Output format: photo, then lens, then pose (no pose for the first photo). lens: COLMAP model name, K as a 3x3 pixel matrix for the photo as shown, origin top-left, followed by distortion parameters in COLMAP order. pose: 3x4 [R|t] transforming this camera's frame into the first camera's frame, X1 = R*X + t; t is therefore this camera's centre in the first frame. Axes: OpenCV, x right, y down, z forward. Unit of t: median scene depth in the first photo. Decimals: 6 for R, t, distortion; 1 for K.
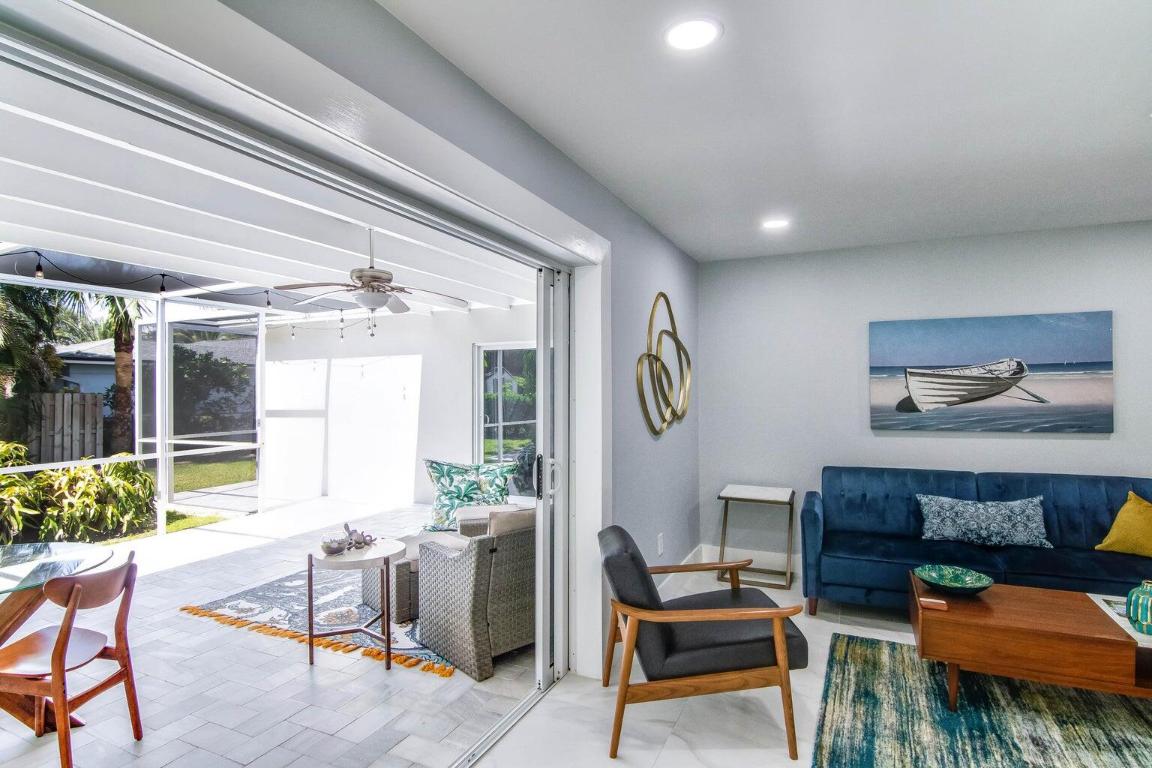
lens RADIAL K [[592.2, 0, 577.4], [0, 592.2, 388.5], [0, 0, 1]] dist [-0.012009, -0.000086]
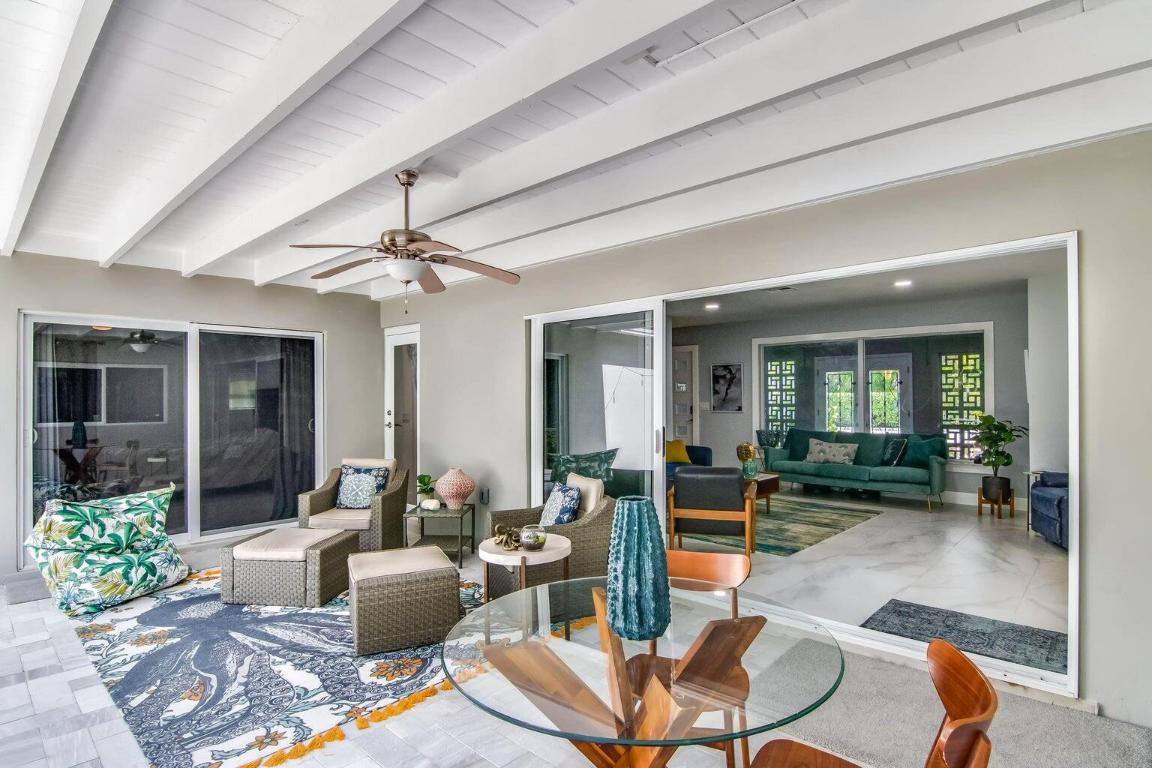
lens RADIAL K [[592.2, 0, 577.4], [0, 592.2, 388.5], [0, 0, 1]] dist [-0.012009, -0.000086]
pose [[0.321260, 0.009940, 0.946939, -1.056990], [0.007071, 0.999892, -0.012894, 0.030097], [-0.946965, 0.010838, 0.321155, 0.516846]]
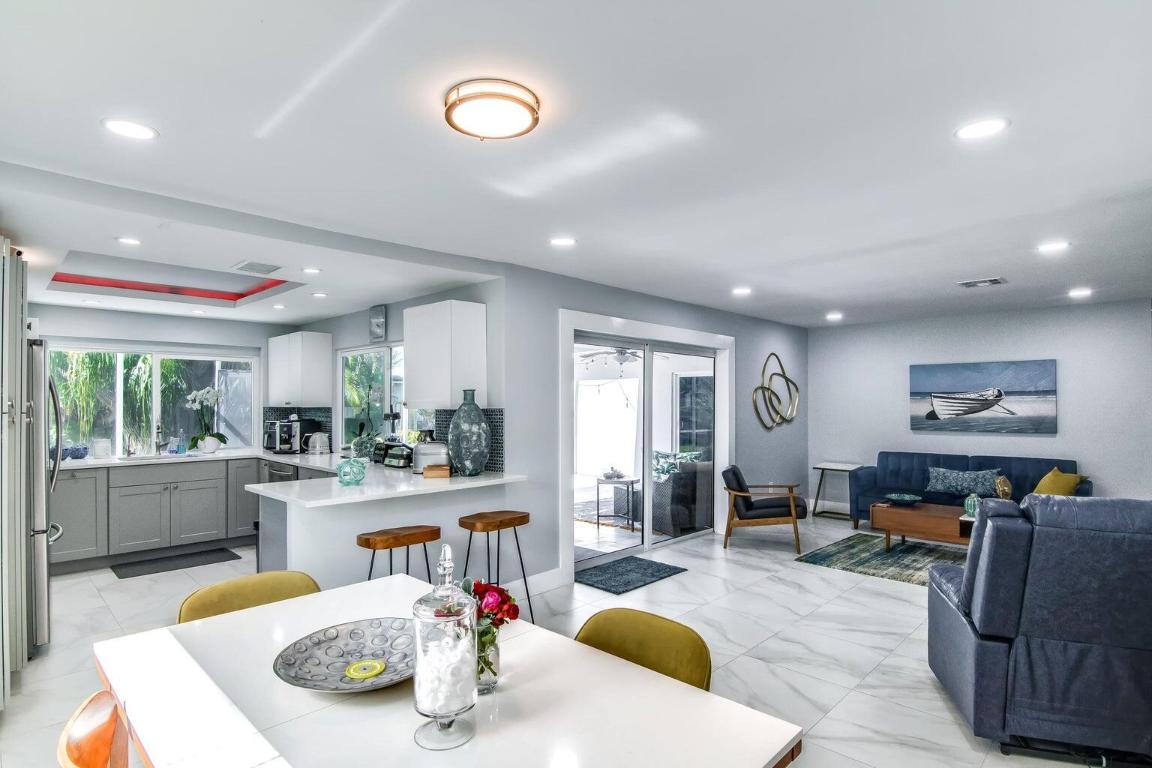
lens RADIAL K [[592.2, 0, 577.4], [0, 592.2, 388.5], [0, 0, 1]] dist [-0.012009, -0.000086]
pose [[0.944374, -0.002830, -0.328861, 0.168921], [-0.004670, 0.999747, -0.022014, -0.007071], [0.328840, 0.022325, 0.944122, -0.929048]]
